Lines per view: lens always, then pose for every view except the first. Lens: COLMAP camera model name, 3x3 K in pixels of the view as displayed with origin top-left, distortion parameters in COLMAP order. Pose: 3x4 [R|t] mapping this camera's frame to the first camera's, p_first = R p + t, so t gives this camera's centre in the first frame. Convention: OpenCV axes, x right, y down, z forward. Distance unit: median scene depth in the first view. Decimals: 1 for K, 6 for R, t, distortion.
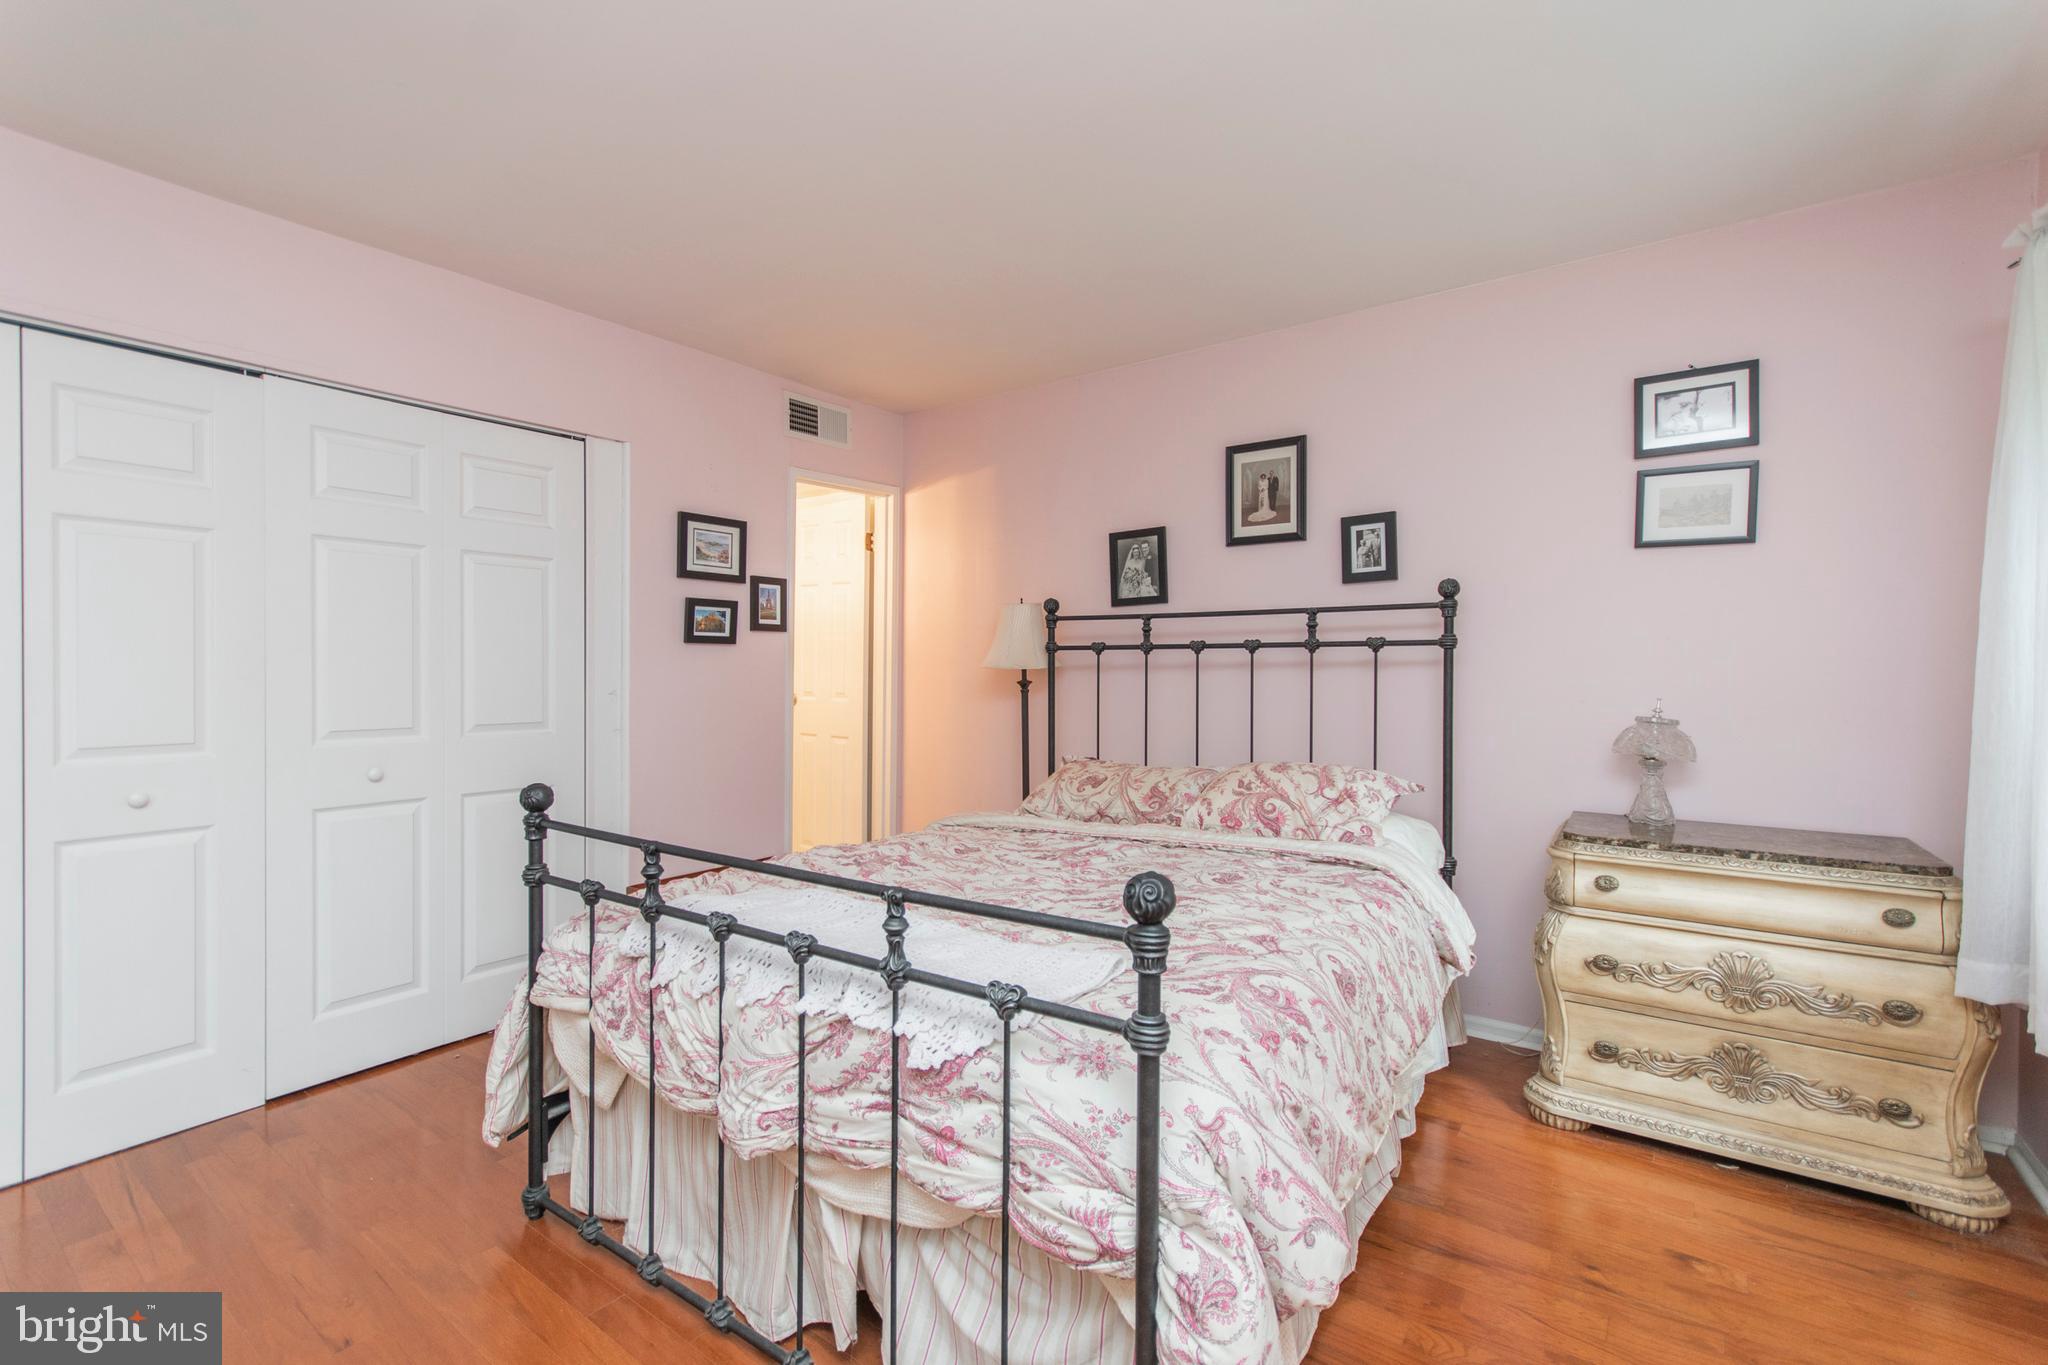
lens RADIAL K [[906.3, 0, 1007.2], [0, 906.3, 674.5], [0, 0, 1]] dist [0.001429, -0.000313]
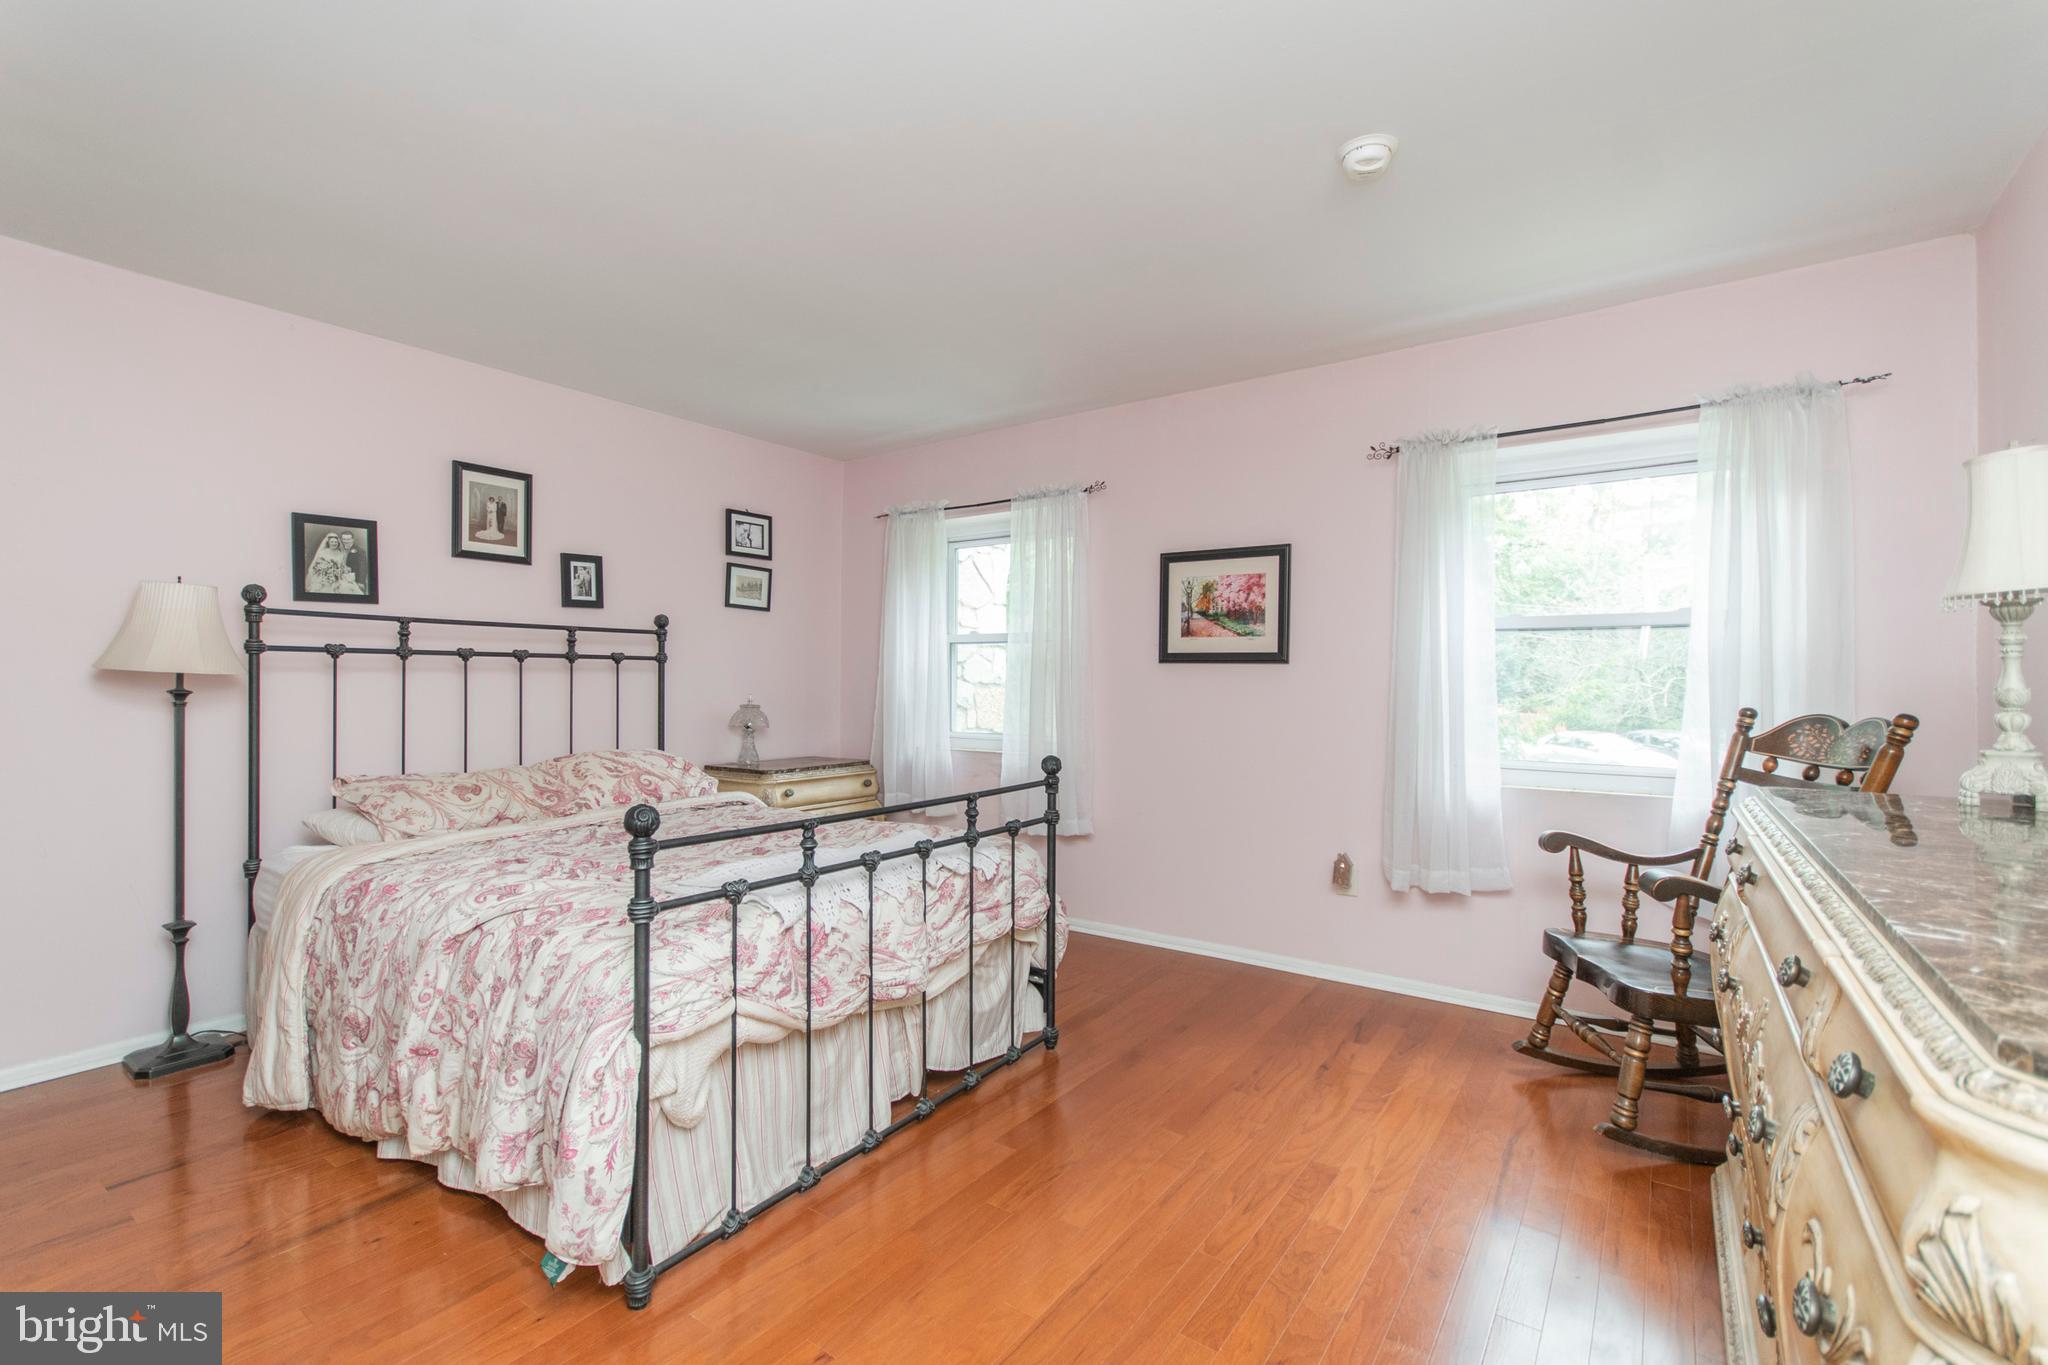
lens RADIAL K [[901.6, 0, 1024.0], [0, 901.6, 682.5], [0, 0, 1]] dist [-0.000335, -0.000151]
pose [[-0.023388, 0.000504, 0.999726, -0.857126], [0.004866, 0.999988, -0.000391, 0.005472], [-0.999715, 0.004855, -0.023390, 0.406264]]
